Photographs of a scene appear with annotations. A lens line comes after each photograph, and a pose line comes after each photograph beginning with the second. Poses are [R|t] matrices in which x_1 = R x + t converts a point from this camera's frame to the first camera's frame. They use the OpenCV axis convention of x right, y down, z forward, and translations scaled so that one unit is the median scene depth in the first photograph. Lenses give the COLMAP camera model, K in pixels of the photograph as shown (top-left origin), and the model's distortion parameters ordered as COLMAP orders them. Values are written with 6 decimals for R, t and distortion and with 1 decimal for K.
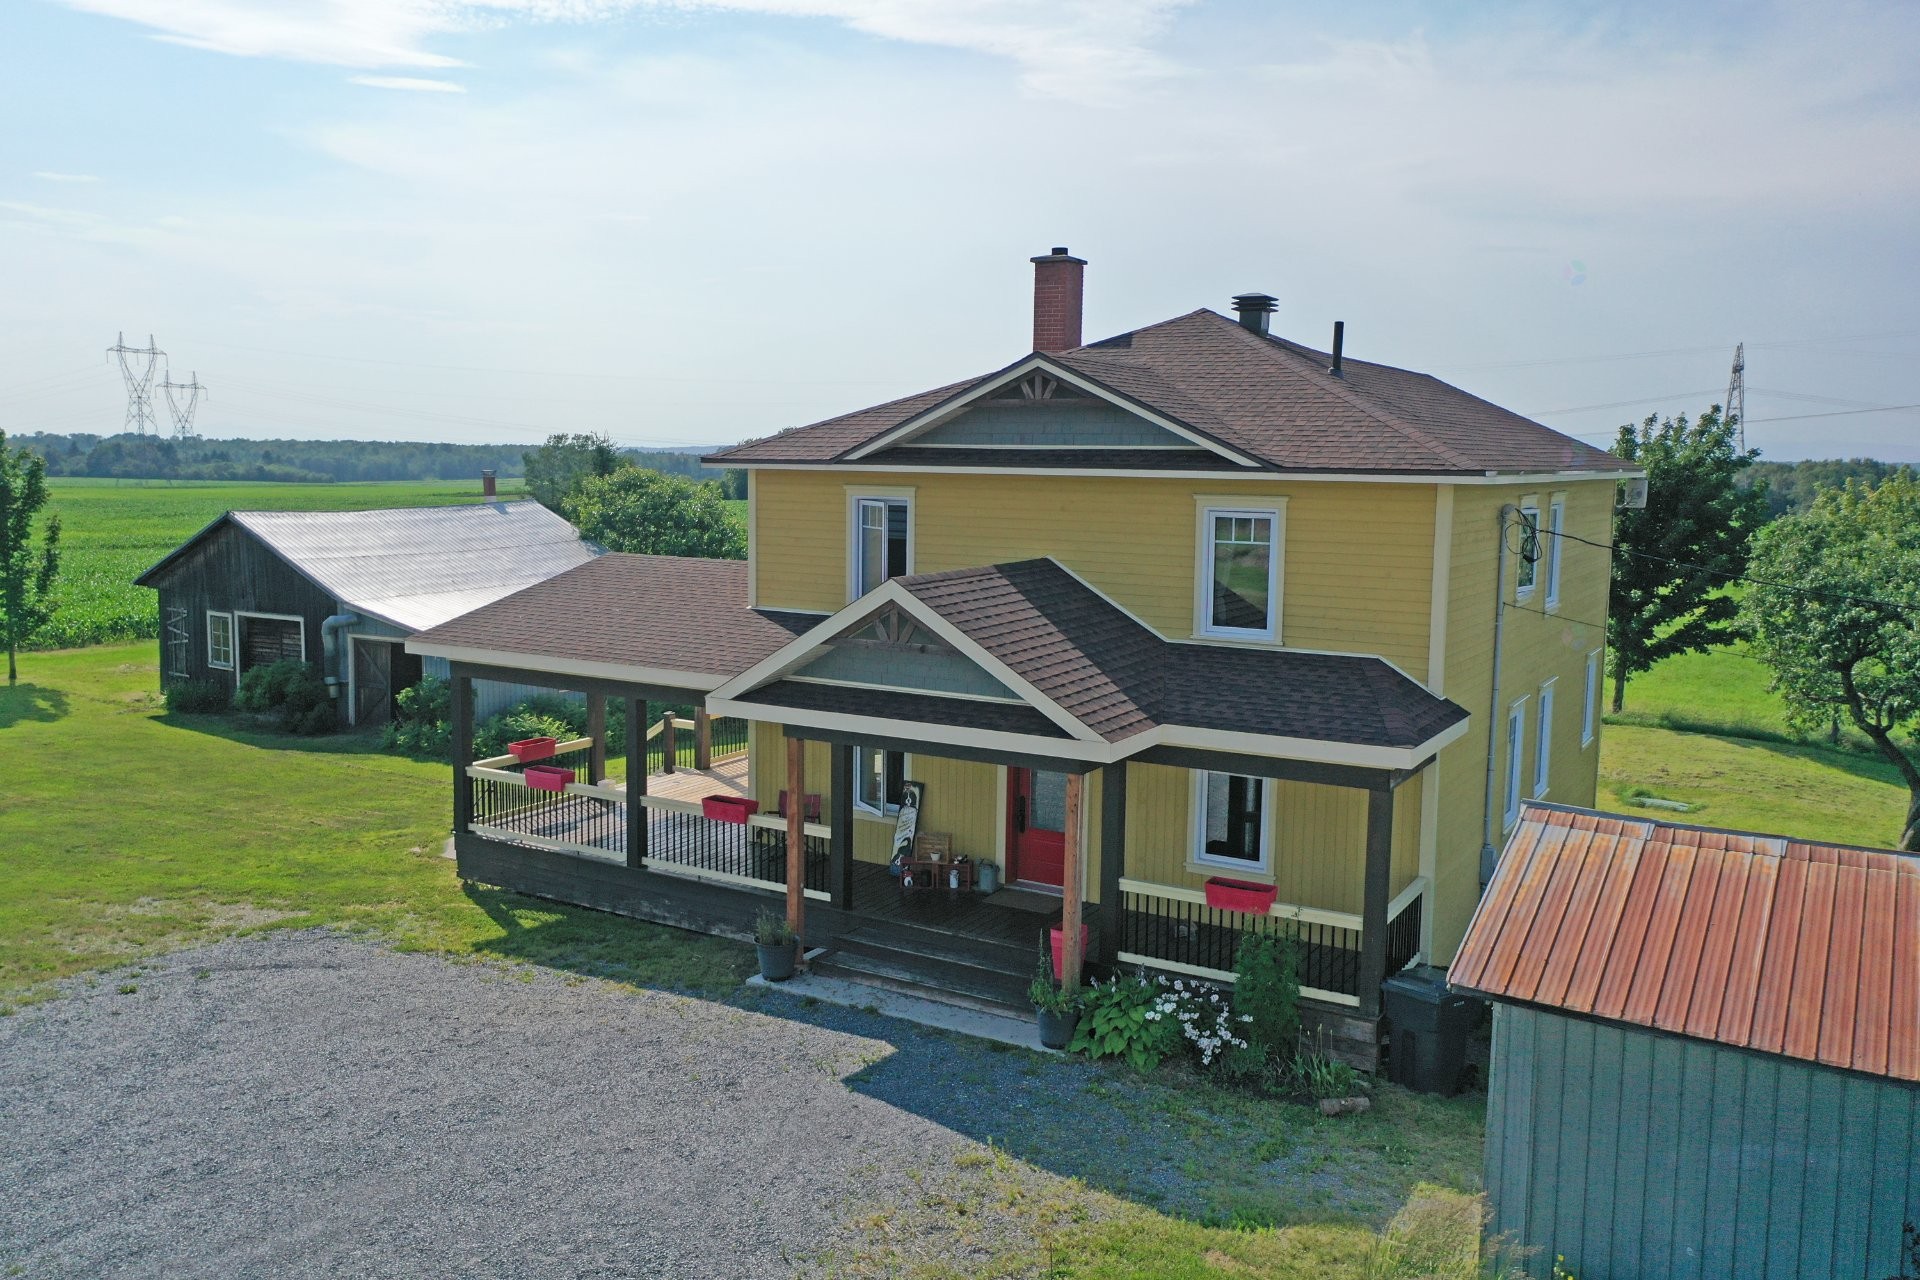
lens RADIAL K [[1523.3, 0, 964.0], [0, 1523.3, 629.5], [0, 0, 1]] dist [0.000627, 0.020608]
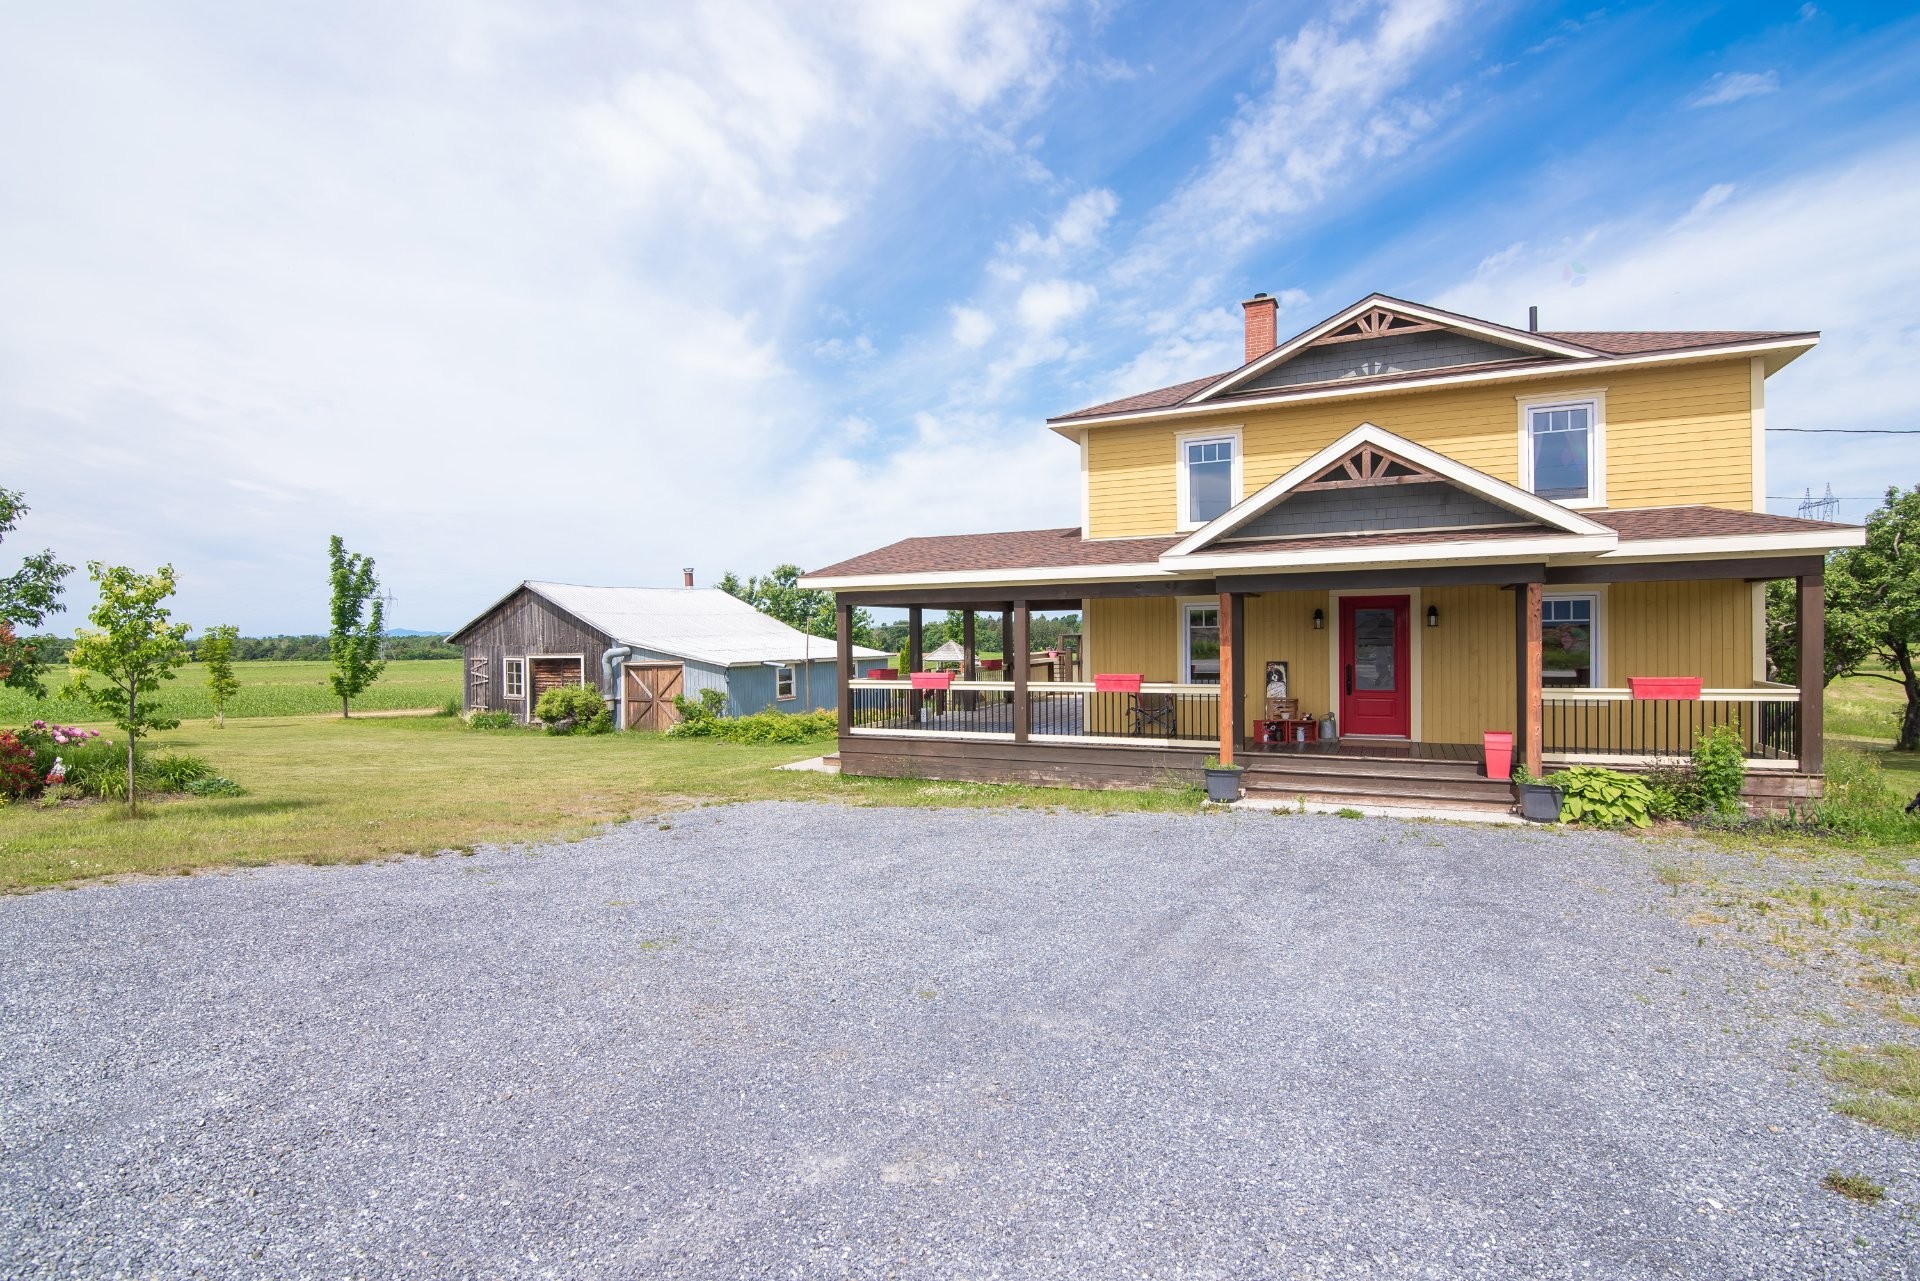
lens RADIAL K [[922.5, 0, 965.1], [0, 922.5, 654.7], [0, 0, 1]] dist [-0.023107, 0.001980]
pose [[0.994139, -0.031317, 0.103477, -0.189128], [0.040624, 0.995194, -0.089098, 0.084448], [-0.100189, 0.092779, 0.990633, 0.159265]]
